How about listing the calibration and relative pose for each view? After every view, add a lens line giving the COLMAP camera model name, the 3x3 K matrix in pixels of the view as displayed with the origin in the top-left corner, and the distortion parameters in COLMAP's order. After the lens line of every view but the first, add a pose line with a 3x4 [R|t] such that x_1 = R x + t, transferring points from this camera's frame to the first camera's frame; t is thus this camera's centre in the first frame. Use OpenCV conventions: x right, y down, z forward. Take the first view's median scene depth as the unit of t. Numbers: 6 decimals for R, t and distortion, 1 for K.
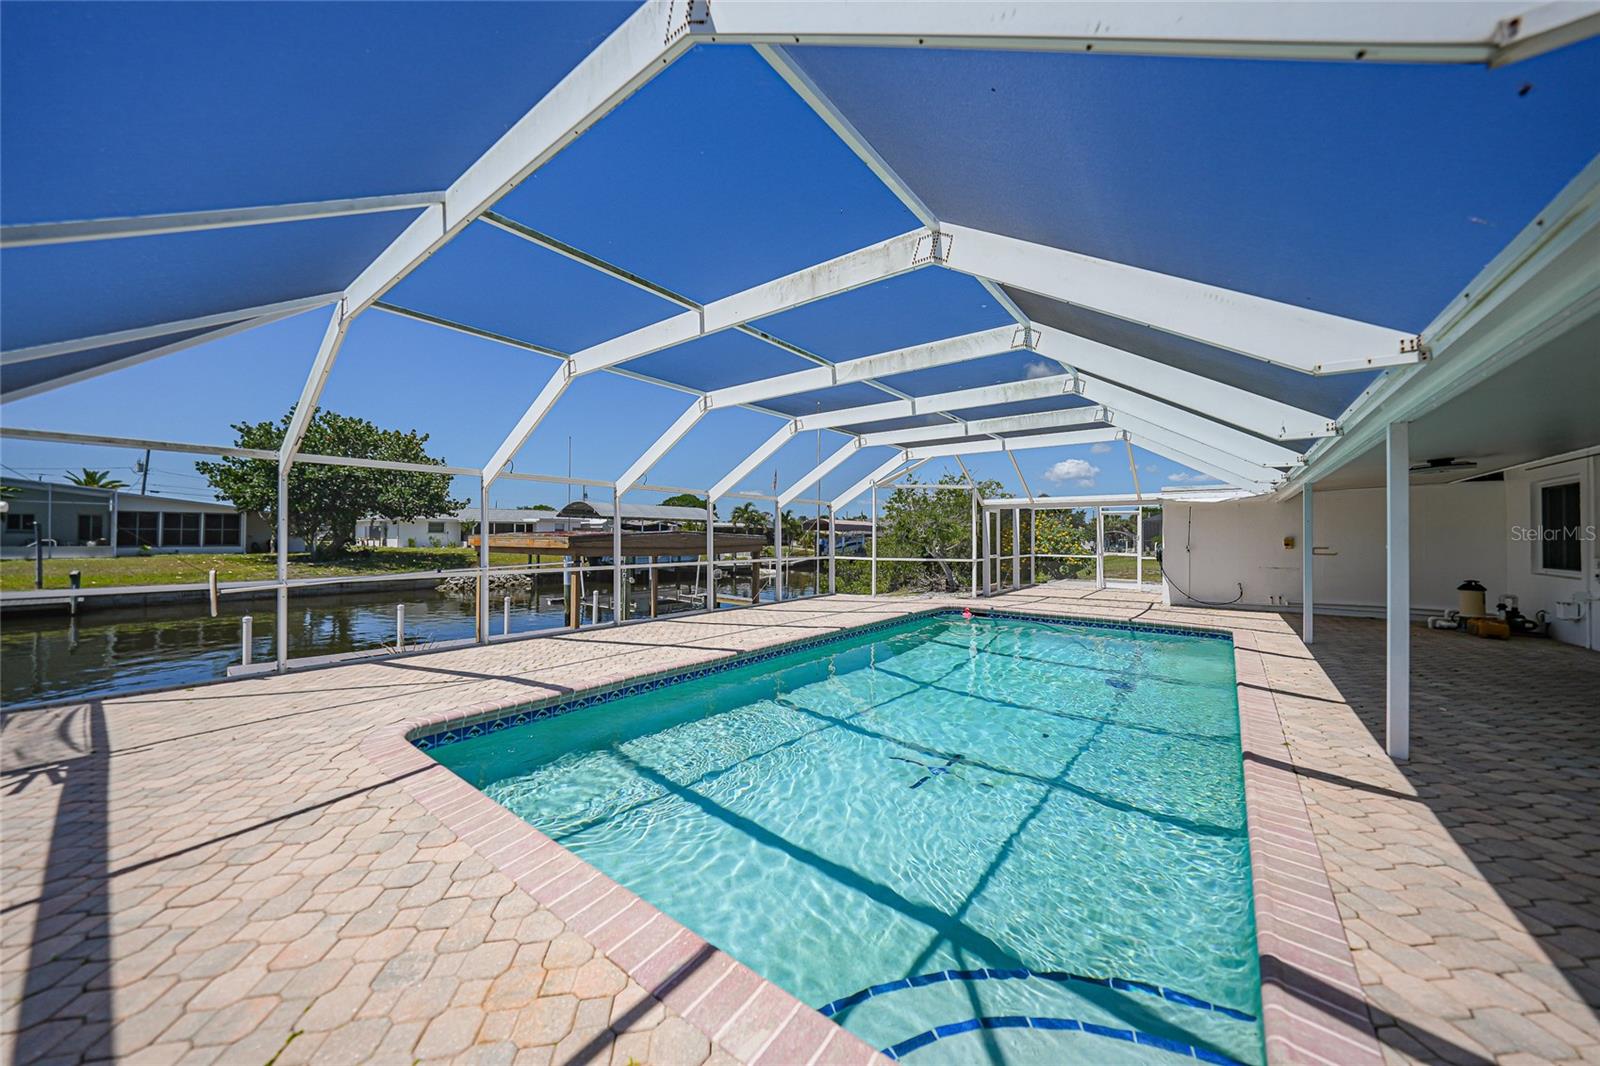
lens RADIAL K [[563.4, 0, 788.5], [0, 563.4, 533.4], [0, 0, 1]] dist [-0.017987, 0.003054]
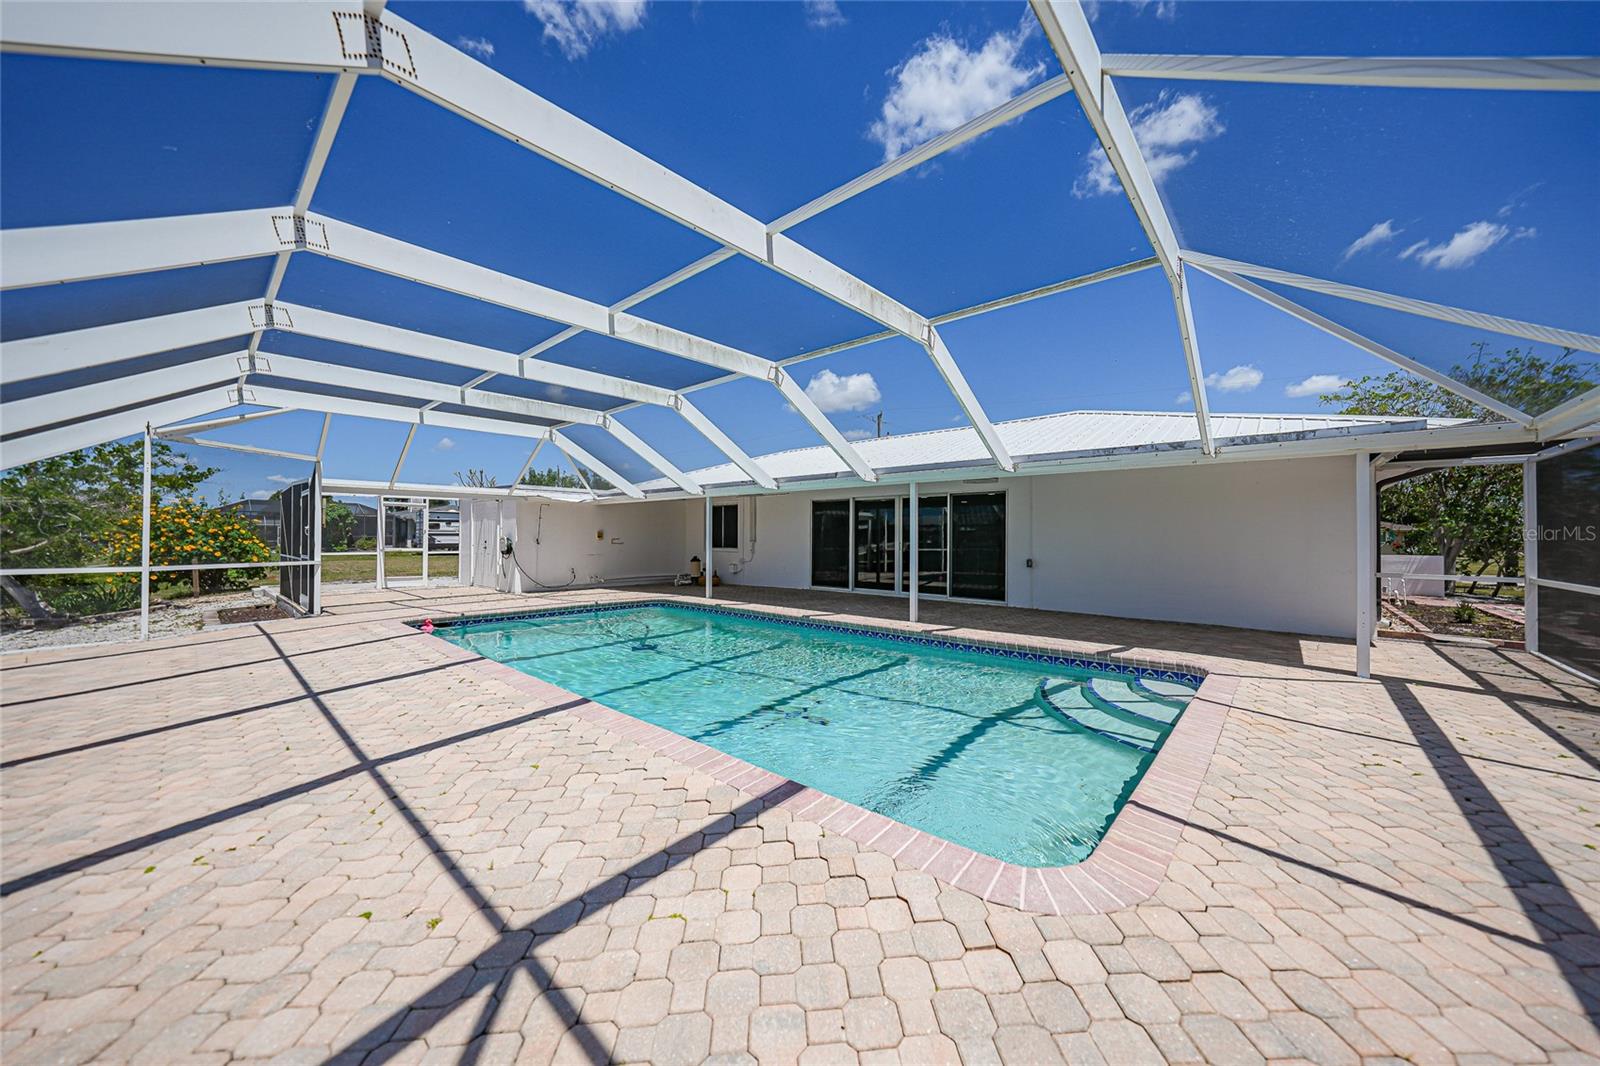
lens RADIAL K [[563.4, 0, 806.6], [0, 563.4, 541.8], [0, 0, 1]] dist [-0.017987, 0.003054]
pose [[0.052845, -0.014708, 0.998494, -0.459525], [-0.008764, 0.999846, 0.015191, 0.007570], [-0.998564, -0.009554, 0.052708, 0.449837]]
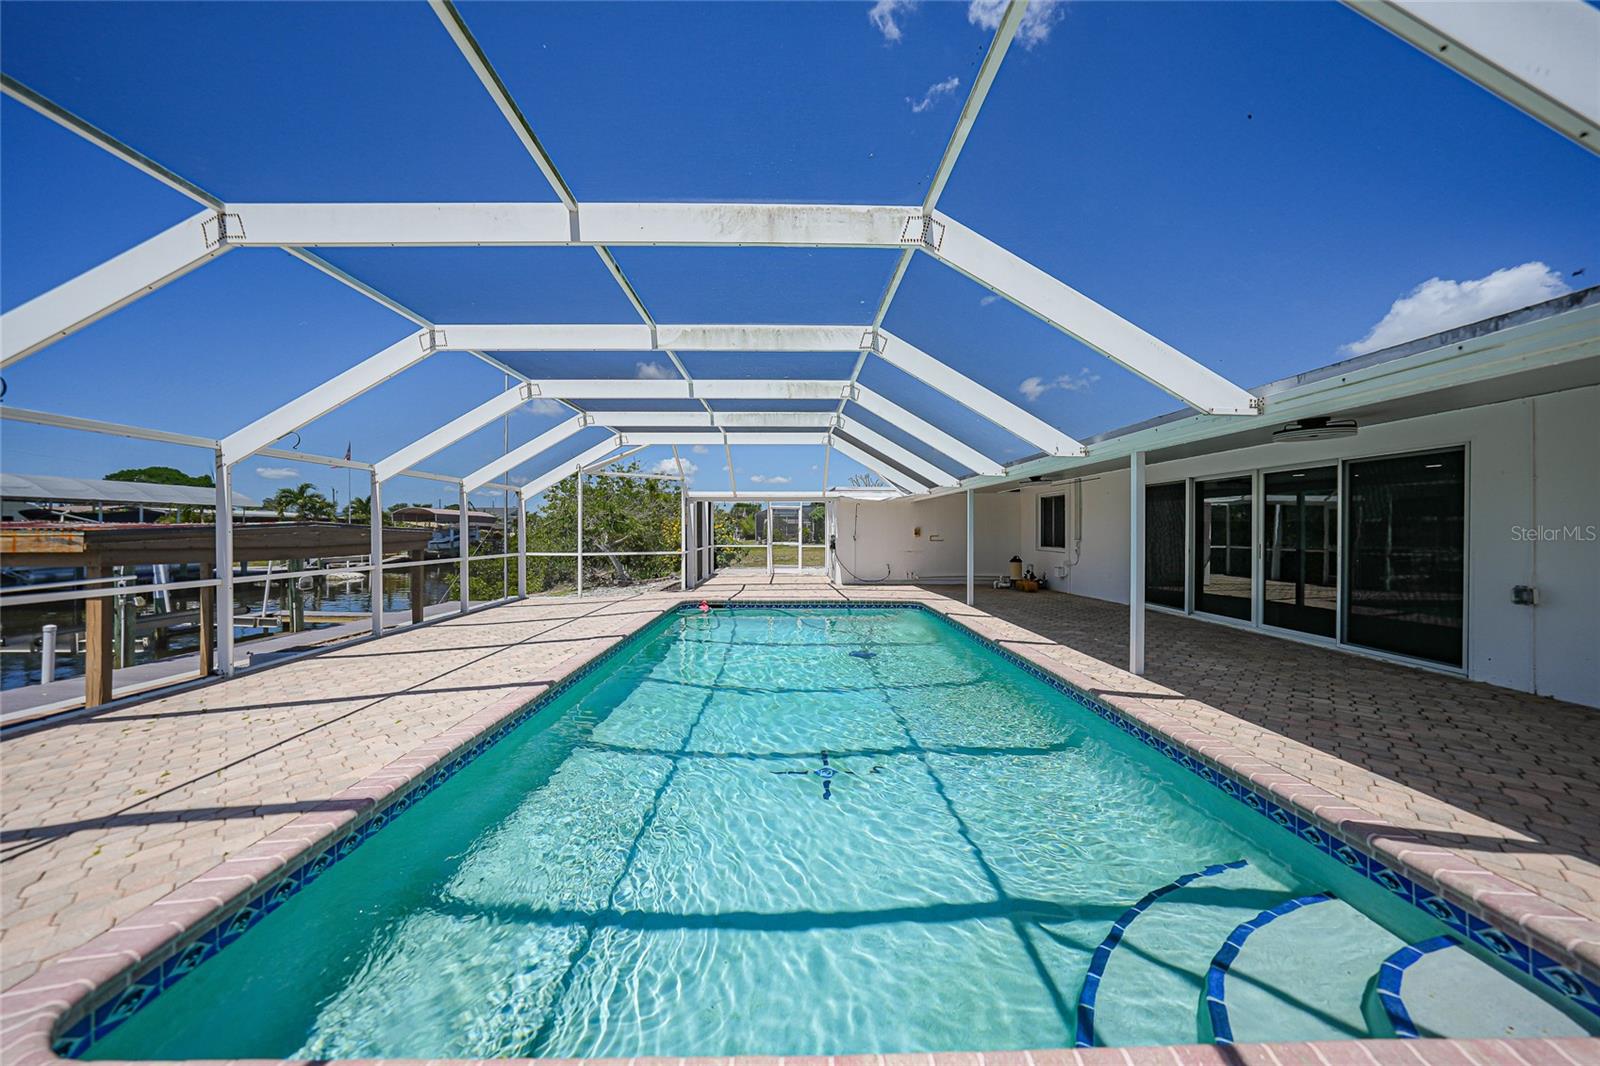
lens RADIAL K [[563.4, 0, 799.2], [0, 563.4, 533.2], [0, 0, 1]] dist [-0.017987, 0.003054]
pose [[0.771158, -0.008781, 0.636584, -0.195159], [-0.000081, 0.999904, 0.013891, 0.000169], [-0.636644, -0.010764, 0.771083, 0.140097]]
